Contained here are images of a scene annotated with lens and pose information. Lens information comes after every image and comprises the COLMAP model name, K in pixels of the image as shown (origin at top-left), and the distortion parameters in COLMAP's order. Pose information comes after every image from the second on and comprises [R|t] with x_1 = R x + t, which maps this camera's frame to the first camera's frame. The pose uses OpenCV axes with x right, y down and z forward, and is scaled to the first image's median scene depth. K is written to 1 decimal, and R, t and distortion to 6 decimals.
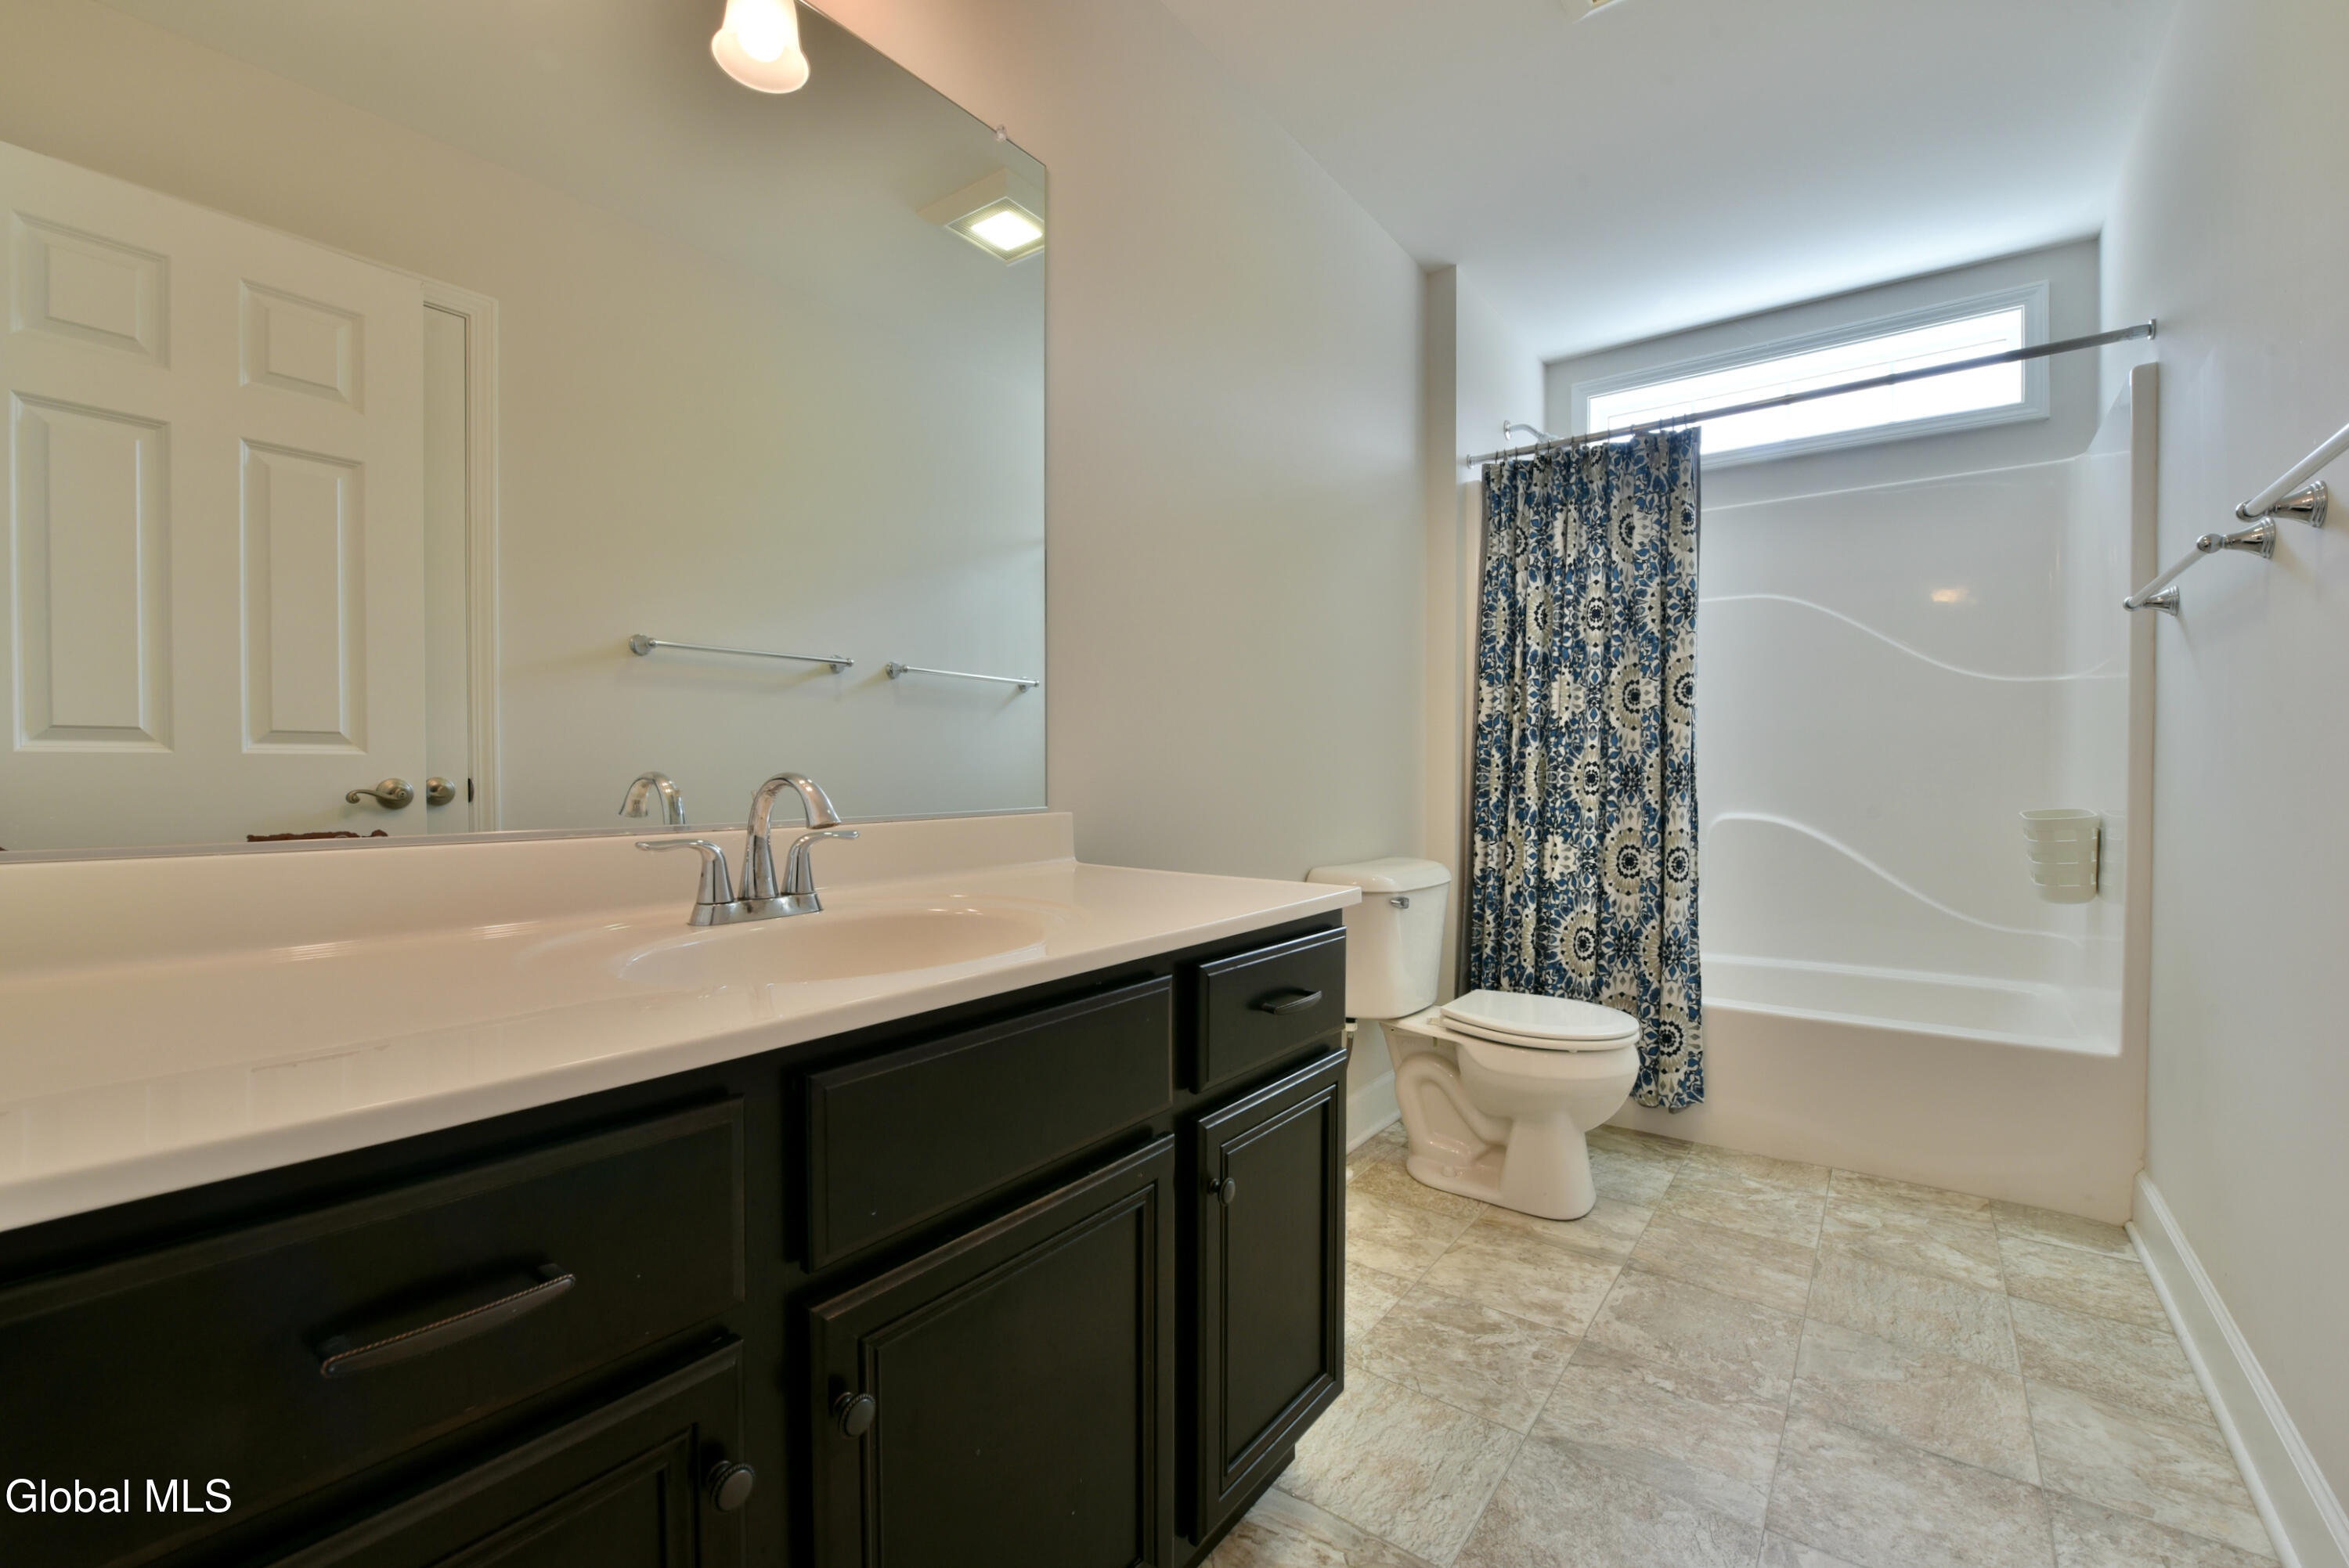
lens RADIAL K [[982.5, 0, 1174.5], [0, 982.5, 784.0], [0, 0, 1]] dist [-0.020590, -0.000037]
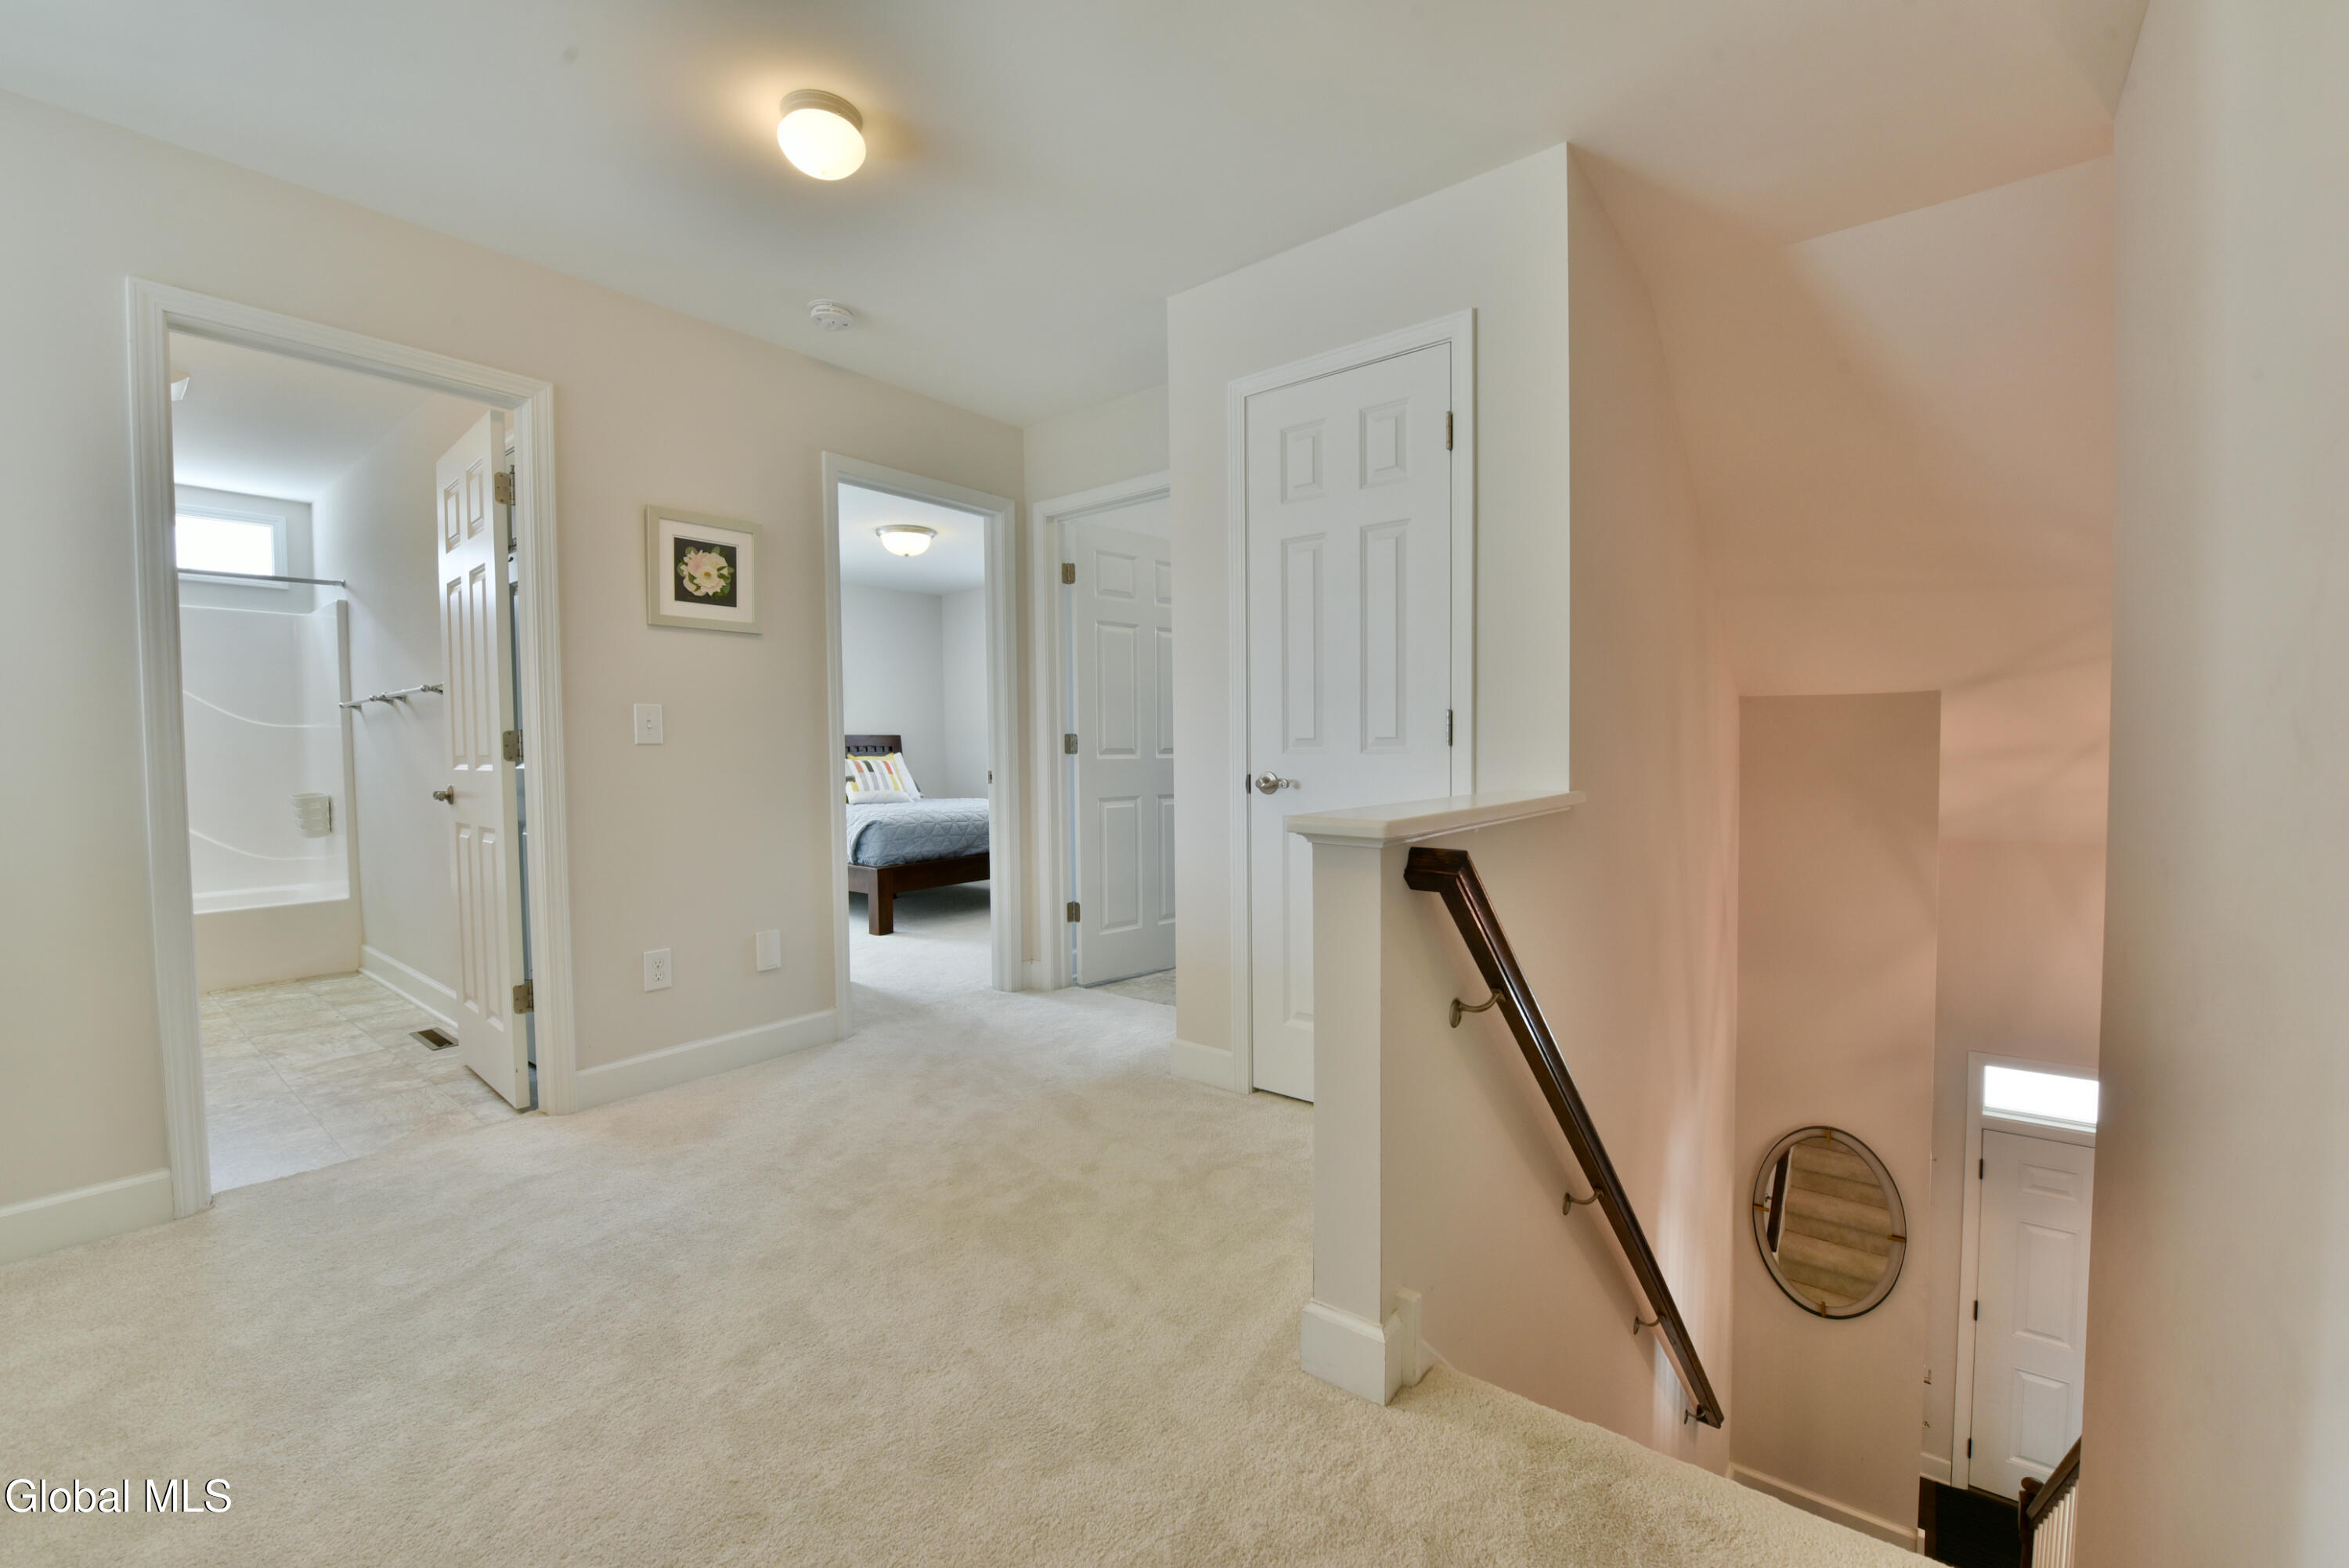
lens RADIAL K [[924.2, 0, 1181.1], [0, 924.2, 789.8], [0, 0, 1]] dist [-0.022977, -0.000258]
pose [[0.013945, -0.049817, 0.998661, -1.061323], [0.023210, 0.998505, 0.049485, -0.035522], [-0.999633, 0.022489, 0.015080, -0.957267]]
